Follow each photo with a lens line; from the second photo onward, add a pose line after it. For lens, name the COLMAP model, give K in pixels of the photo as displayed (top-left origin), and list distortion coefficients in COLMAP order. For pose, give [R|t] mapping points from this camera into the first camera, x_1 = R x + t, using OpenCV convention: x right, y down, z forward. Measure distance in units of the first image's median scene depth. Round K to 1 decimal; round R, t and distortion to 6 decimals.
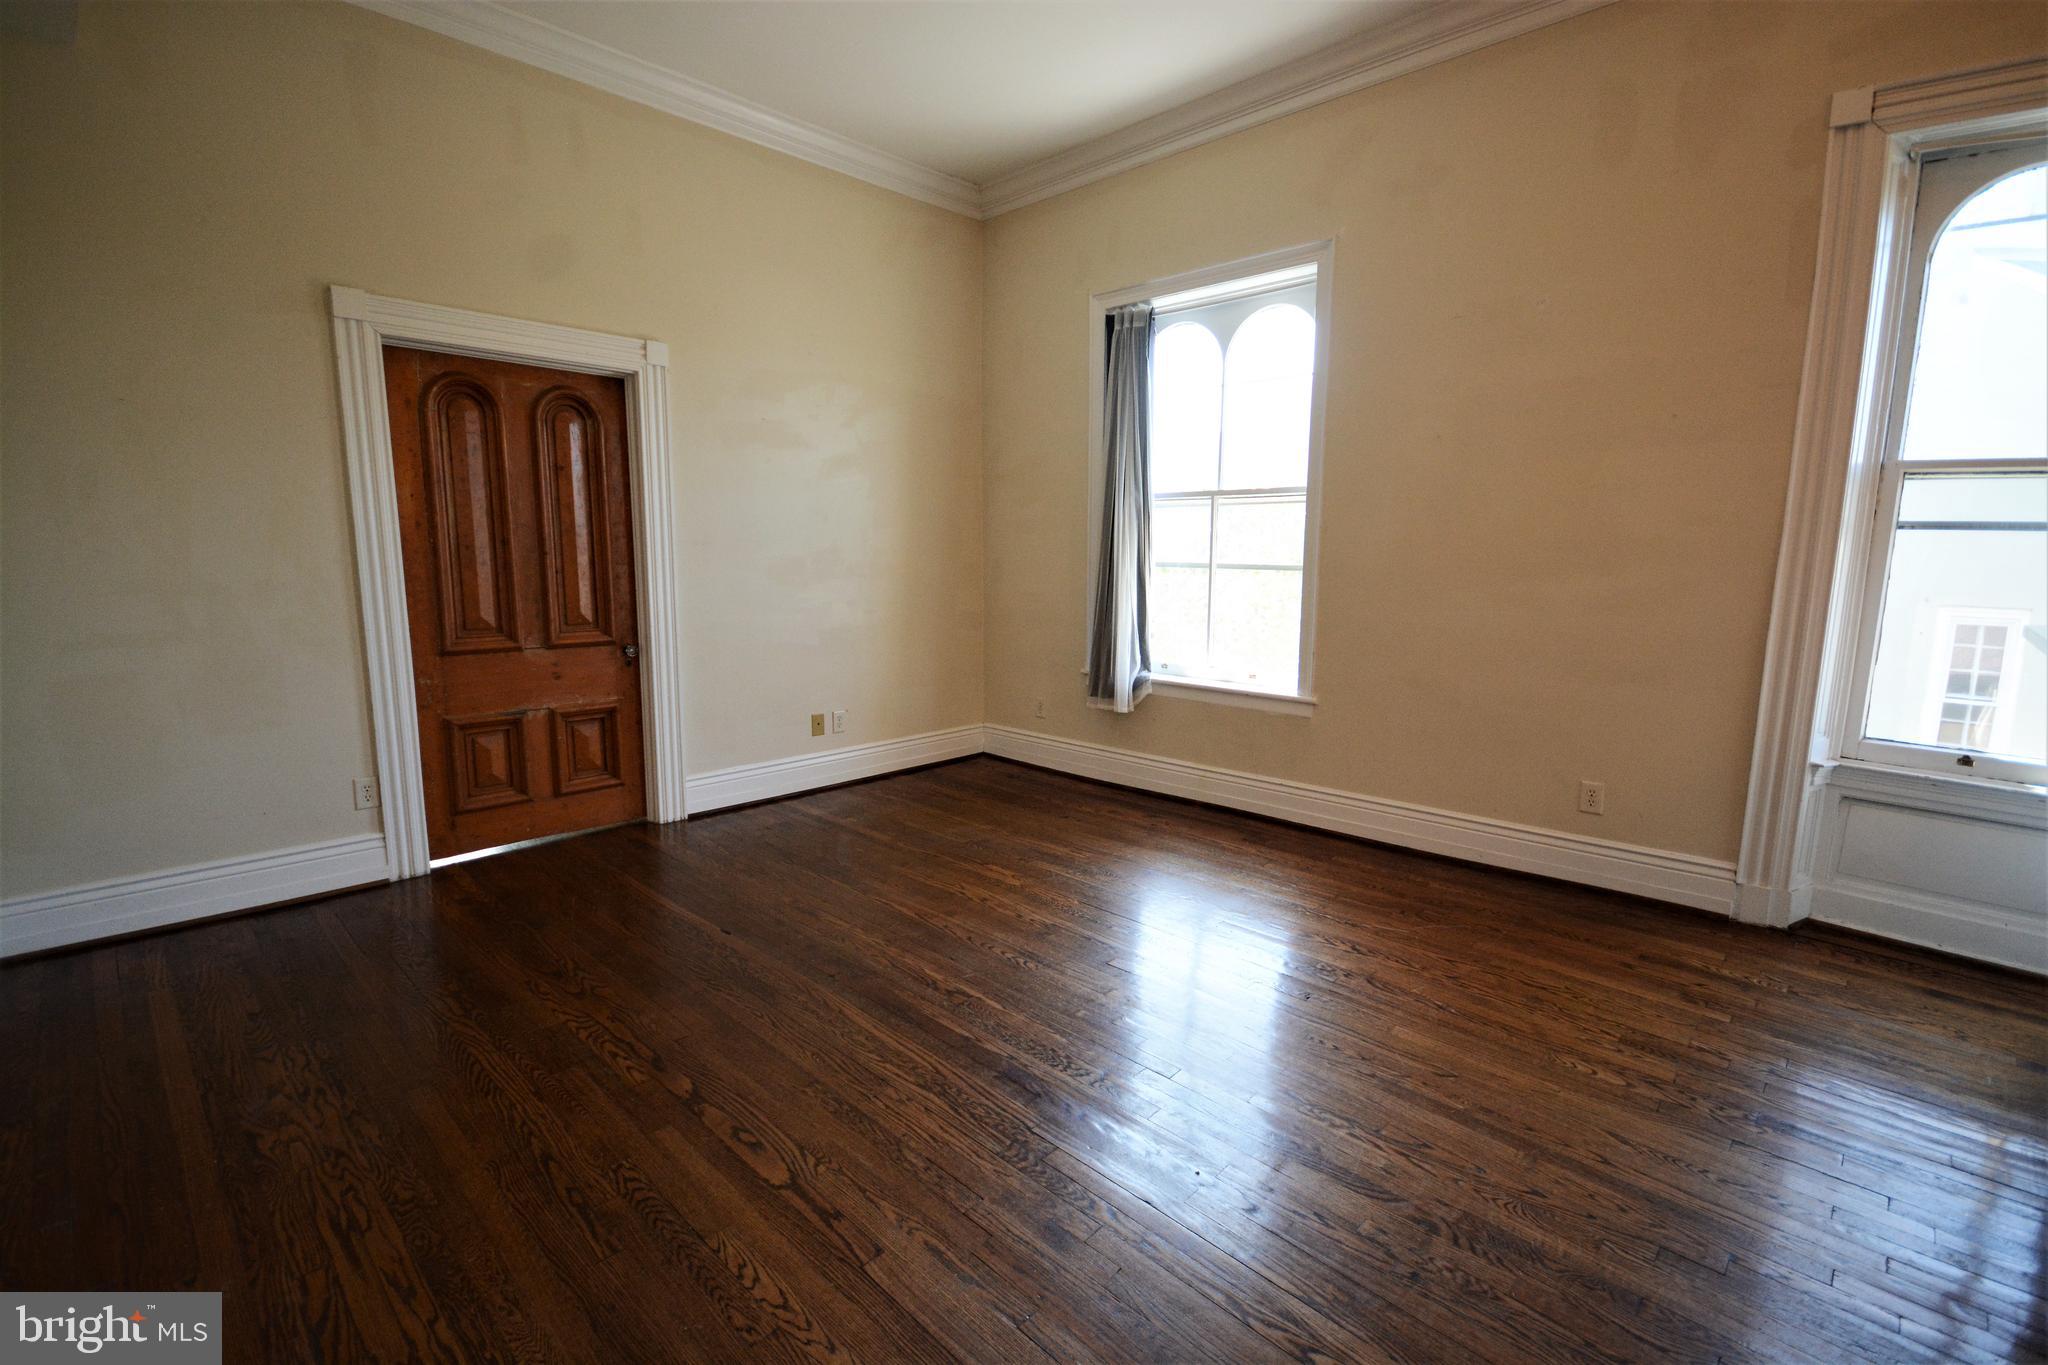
lens RADIAL K [[896.4, 0, 1013.8], [0, 896.4, 684.0], [0, 0, 1]] dist [-0.009018, -0.000677]
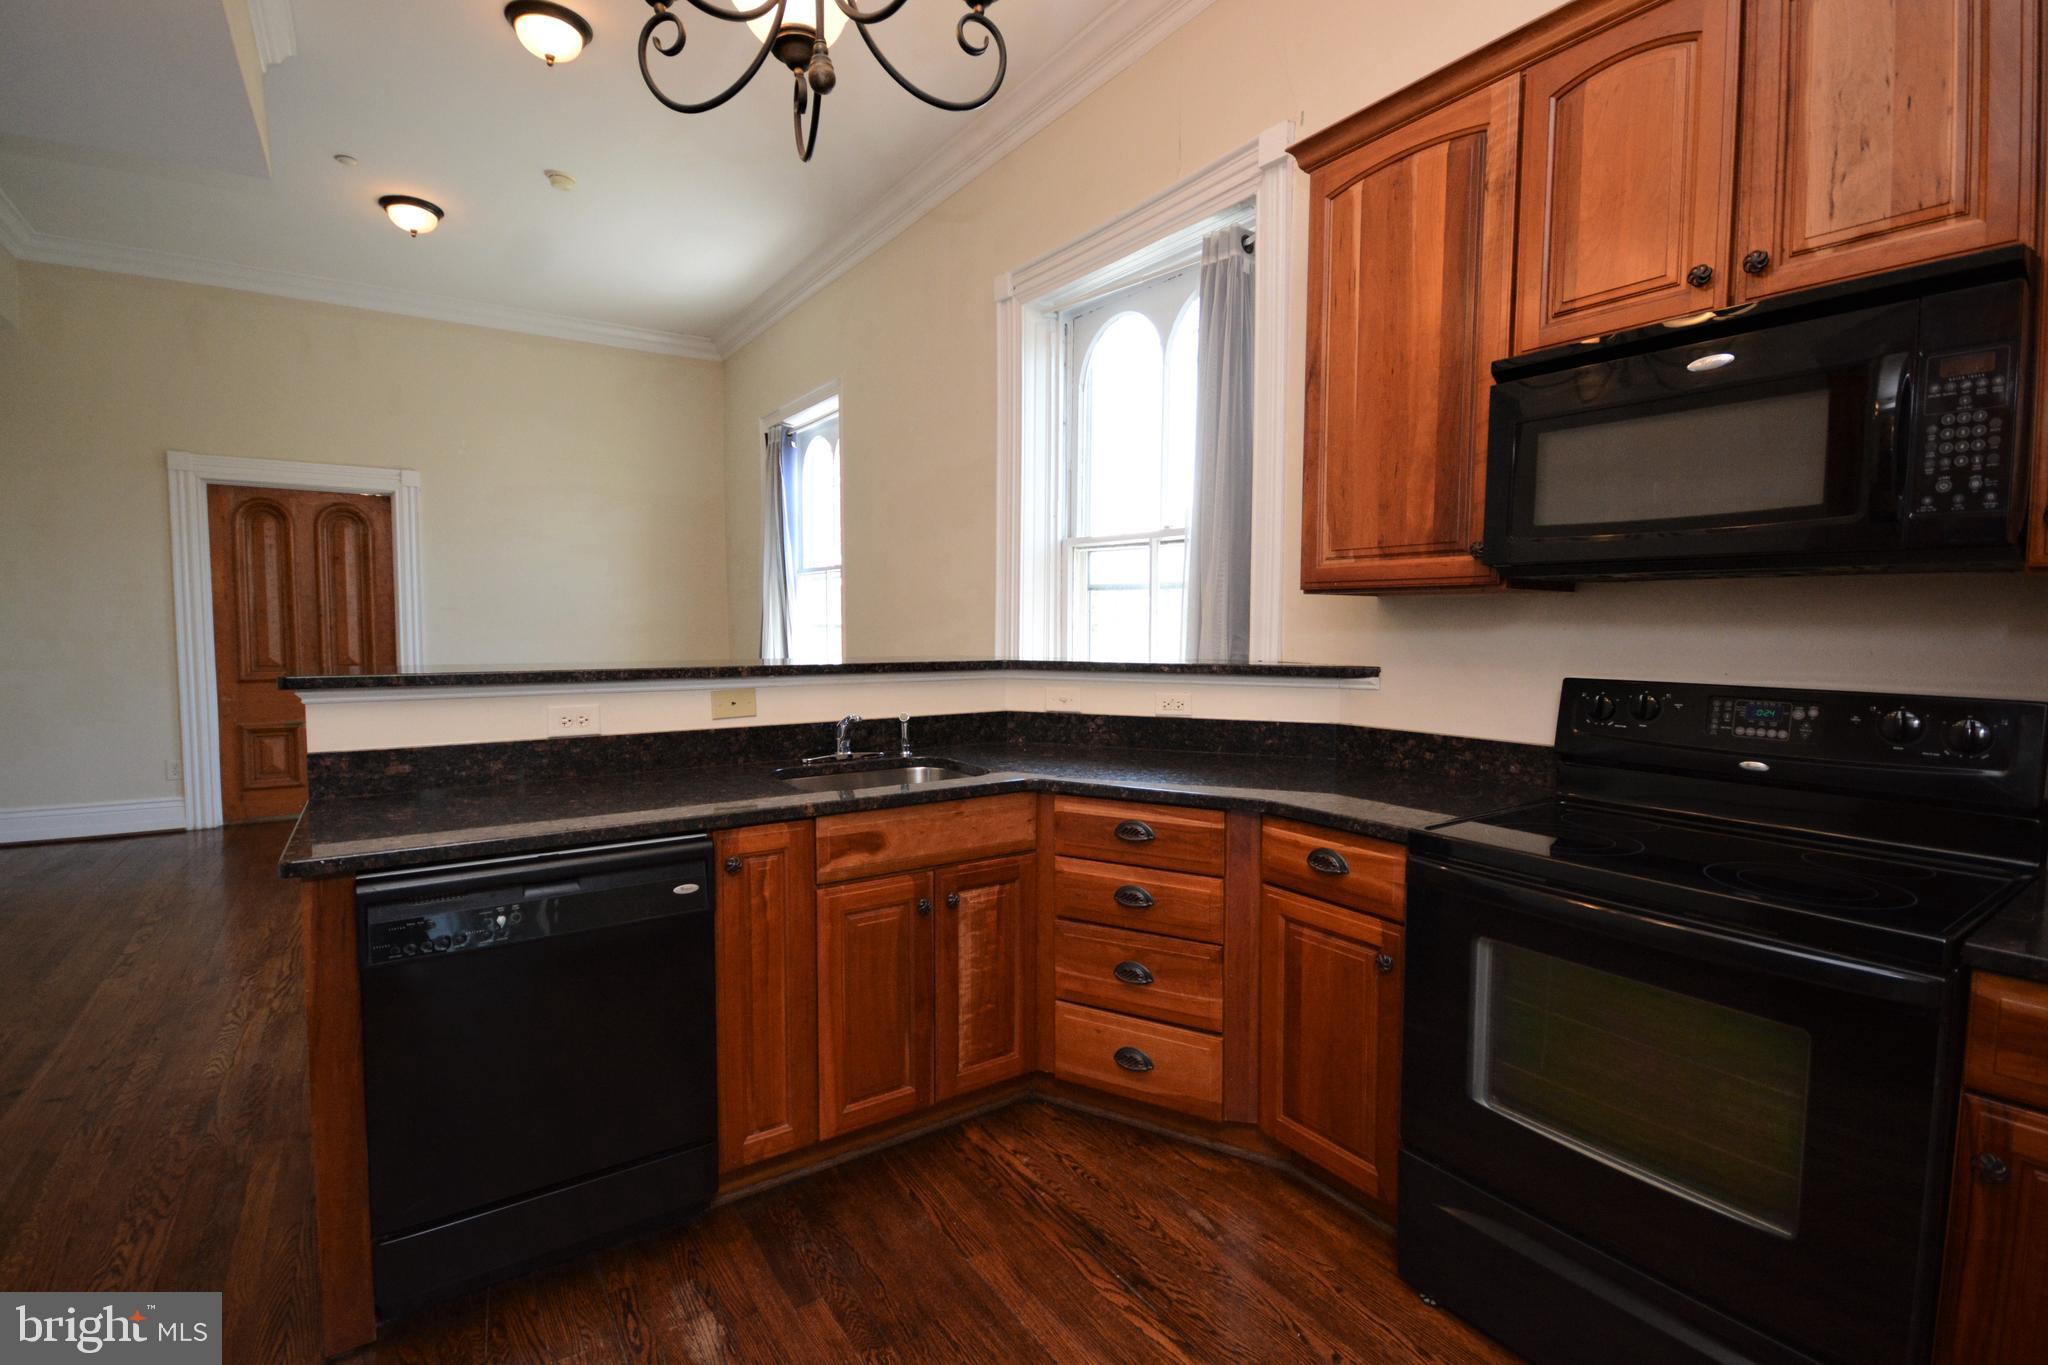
lens RADIAL K [[921.0, 0, 1024.0], [0, 921.0, 682.5], [0, 0, 1]] dist [0.002925, -0.010487]
pose [[0.980637, 0.011424, -0.195502, 0.953755], [-0.027605, 0.996393, -0.080240, 0.055340], [0.193880, 0.084083, 0.977415, -0.255586]]
